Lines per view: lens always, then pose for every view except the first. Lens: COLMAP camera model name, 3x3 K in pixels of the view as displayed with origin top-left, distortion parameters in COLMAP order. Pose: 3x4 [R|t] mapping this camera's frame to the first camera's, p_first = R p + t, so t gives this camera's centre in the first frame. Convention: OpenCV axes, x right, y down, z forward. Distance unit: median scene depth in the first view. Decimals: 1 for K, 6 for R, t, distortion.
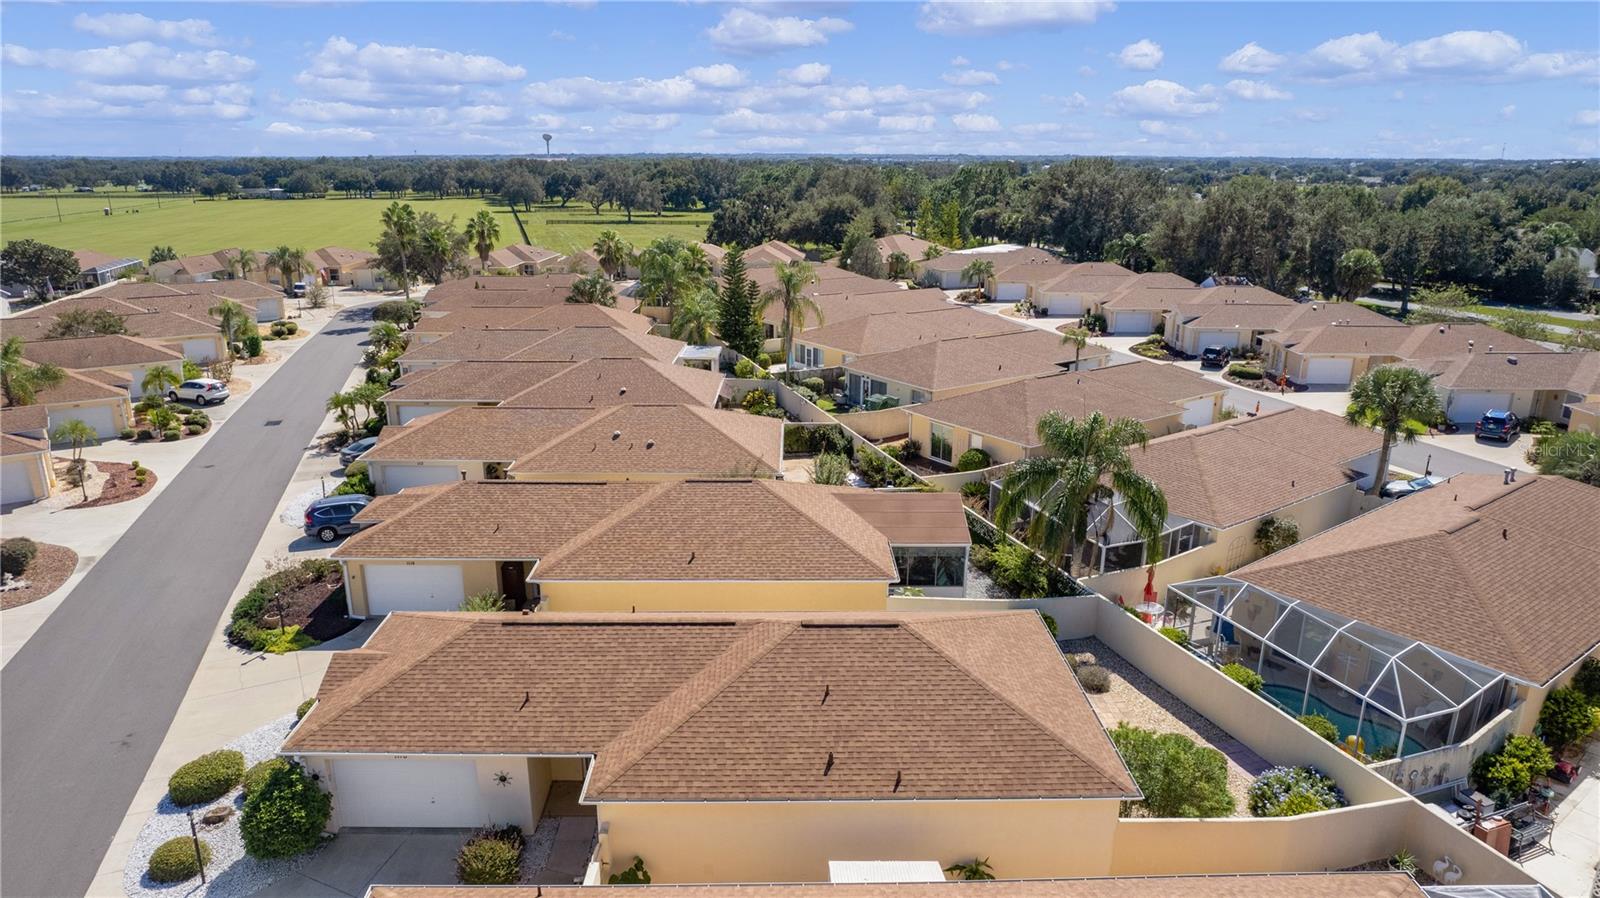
lens RADIAL K [[1026.6, 0, 789.9], [0, 1026.6, 454.7], [0, 0, 1]] dist [-0.076680, 0.063667]
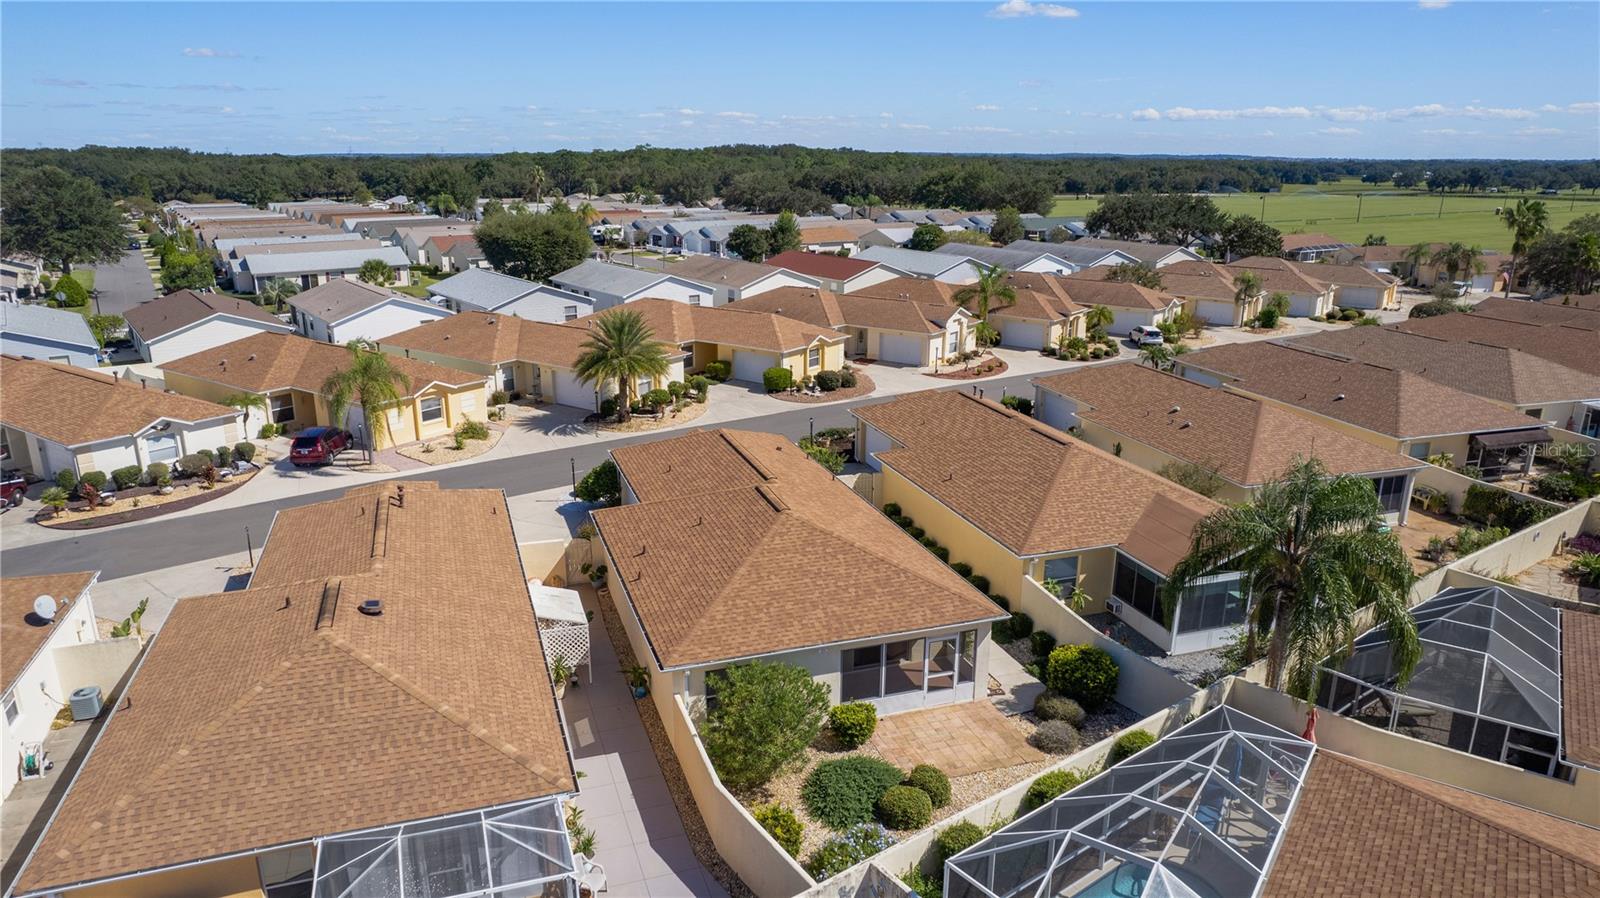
lens RADIAL K [[1026.6, 0, 789.9], [0, 1026.6, 454.7], [0, 0, 1]] dist [-0.076680, 0.063667]
pose [[0.301886, 0.264004, -0.916061, 1.184489], [-0.267315, 0.945786, 0.184477, -0.113594], [0.915100, 0.189186, 0.356092, 0.603784]]
